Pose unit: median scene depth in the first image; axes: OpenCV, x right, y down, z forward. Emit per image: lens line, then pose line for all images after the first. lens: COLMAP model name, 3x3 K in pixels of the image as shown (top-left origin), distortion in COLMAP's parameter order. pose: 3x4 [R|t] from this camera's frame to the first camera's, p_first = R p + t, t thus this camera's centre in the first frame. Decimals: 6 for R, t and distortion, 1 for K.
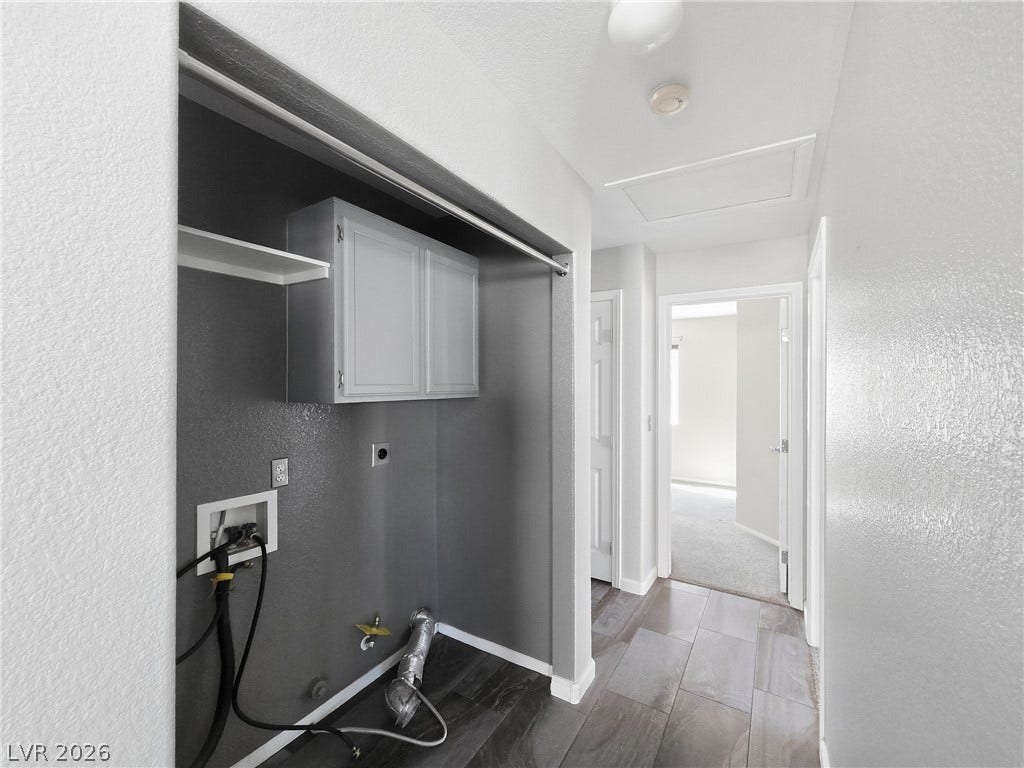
lens RADIAL K [[426.6, 0, 512.0], [0, 426.6, 384.0], [0, 0, 1]] dist [0.000501, 0.000156]
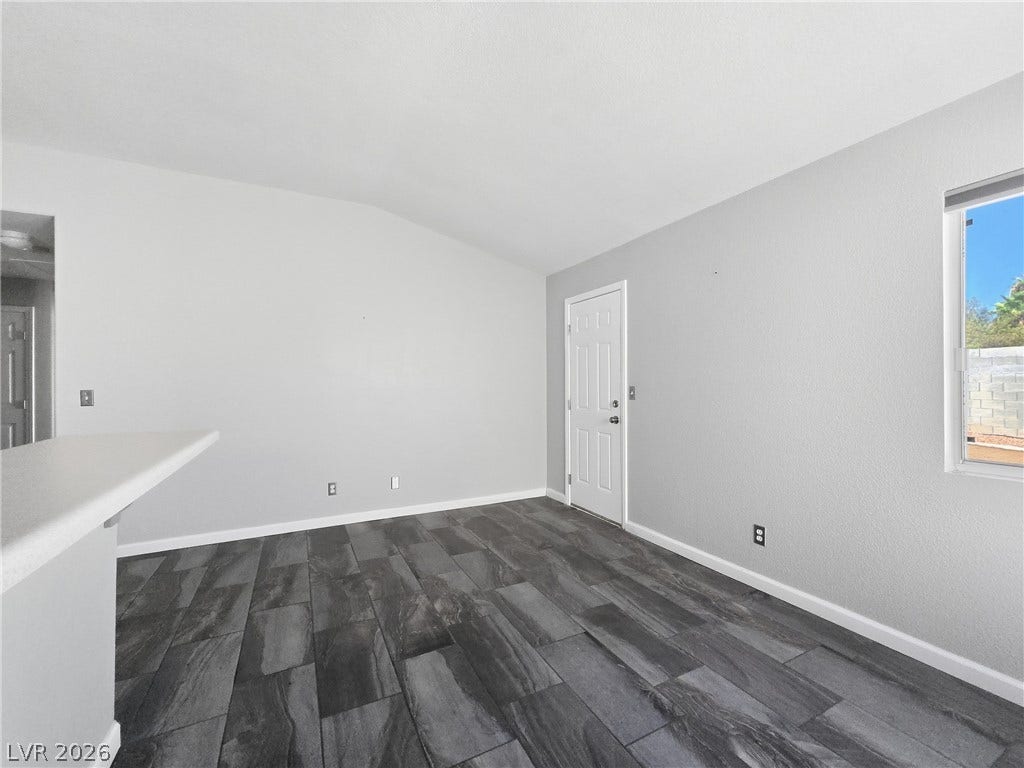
lens RADIAL K [[426.6, 0, 512.0], [0, 426.6, 384.0], [0, 0, 1]] dist [0.000501, 0.000156]
pose [[0.528114, -0.007815, 0.849138, -0.155484], [0.006499, 0.999966, 0.005162, 0.066864], [-0.849149, 0.002793, 0.528146, -1.377349]]
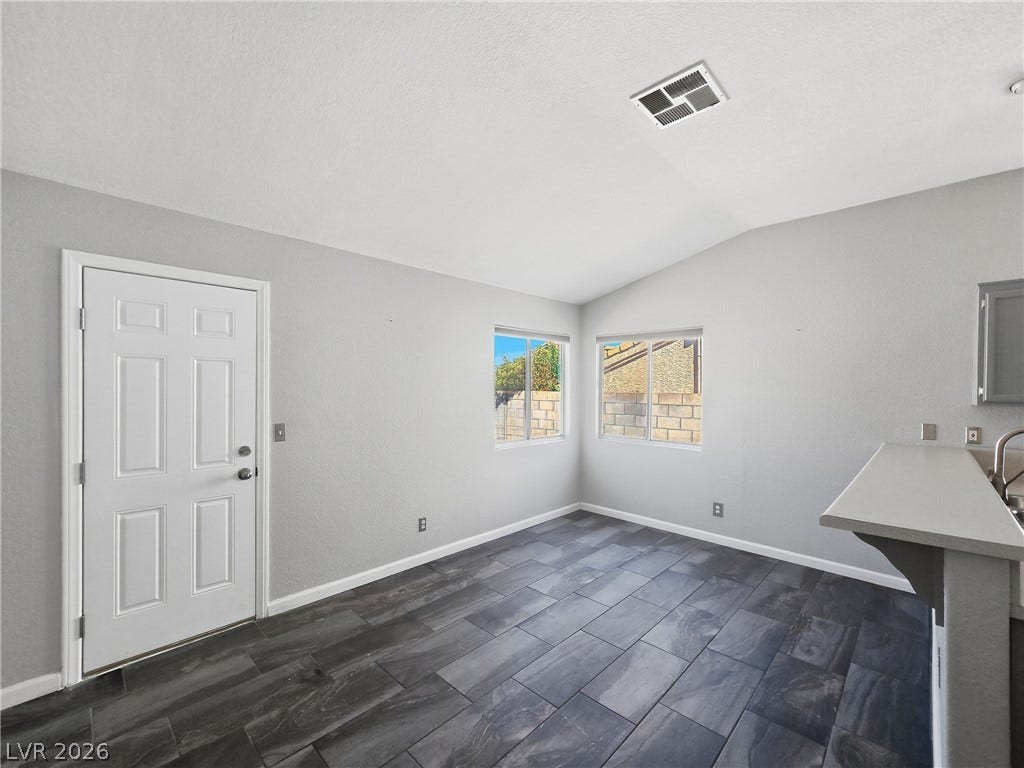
lens RADIAL K [[429.6, 0, 514.4], [0, 429.6, 389.0], [0, 0, 1]] dist [-0.000723, 0.000071]
pose [[-0.975847, -0.012918, 0.218073, 0.348375], [-0.012225, 0.999915, 0.004529, -0.006458], [-0.218113, 0.001754, -0.975922, -0.204750]]
